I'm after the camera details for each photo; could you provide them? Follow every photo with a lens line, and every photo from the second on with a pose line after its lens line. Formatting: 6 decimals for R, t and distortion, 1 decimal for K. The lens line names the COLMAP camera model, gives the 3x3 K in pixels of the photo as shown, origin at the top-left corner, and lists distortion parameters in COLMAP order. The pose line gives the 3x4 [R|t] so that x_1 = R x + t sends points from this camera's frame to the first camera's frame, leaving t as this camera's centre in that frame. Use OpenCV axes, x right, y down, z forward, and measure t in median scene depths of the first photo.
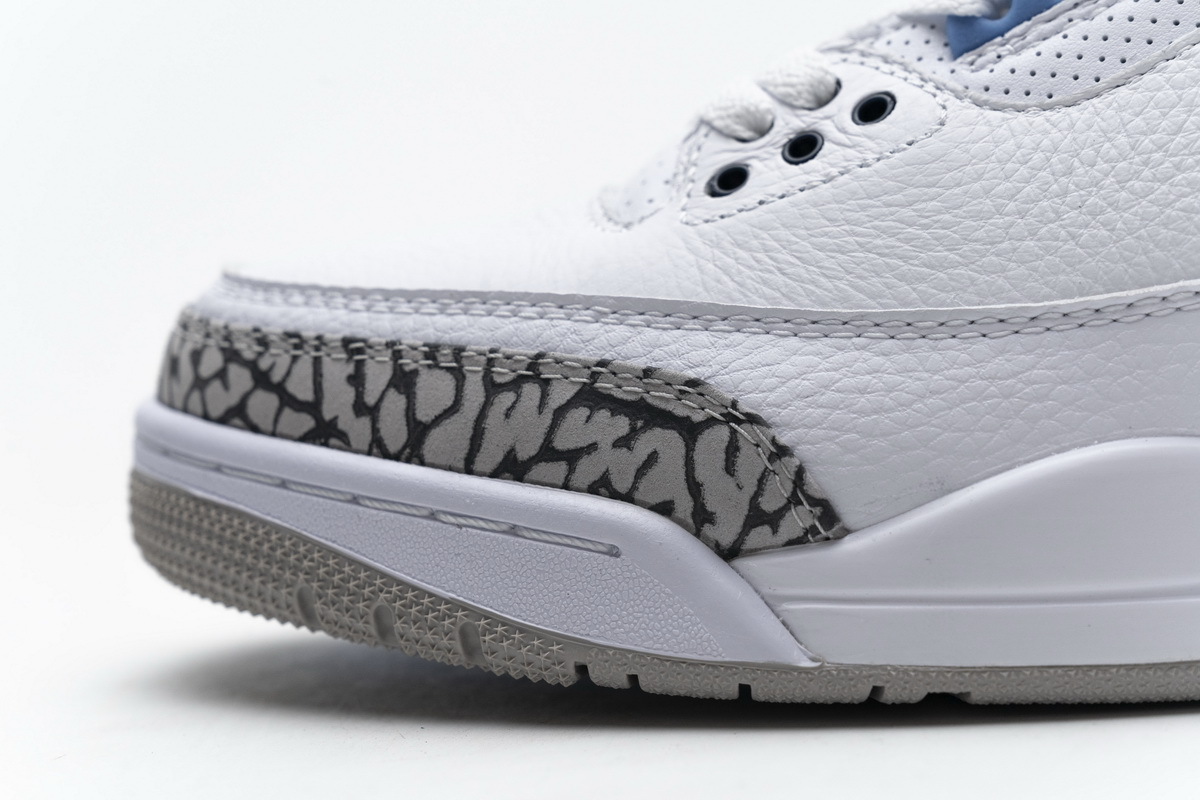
lens RADIAL K [[2355.8, 0, 631.9], [0, 2355.8, 400.5], [0, 0, 1]] dist [0.052063, 0.223772]
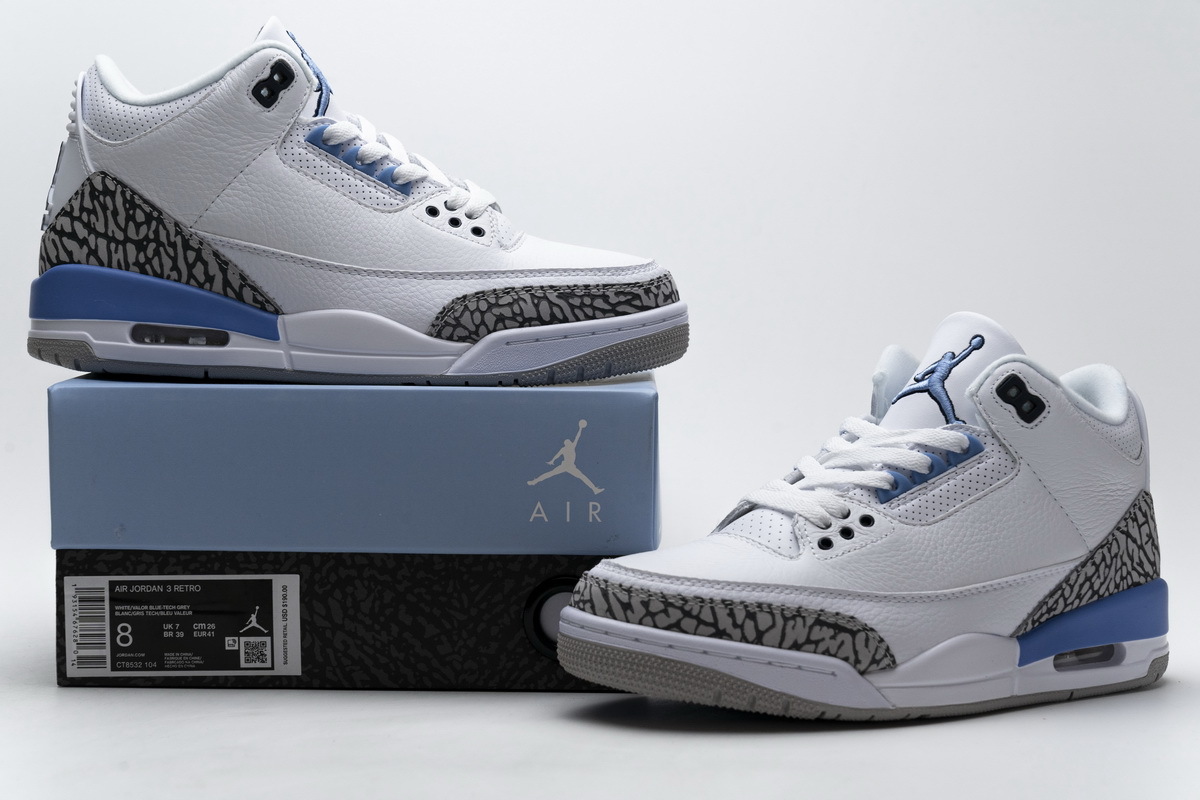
lens RADIAL K [[2355.8, 0, 631.9], [0, 2355.8, 400.5], [0, 0, 1]] dist [0.052063, 0.223772]
pose [[0.773826, 0.035424, 0.632407, -2.078064], [-0.026491, 0.999371, -0.023564, -0.203250], [-0.632844, 0.001481, 0.774278, -1.156118]]
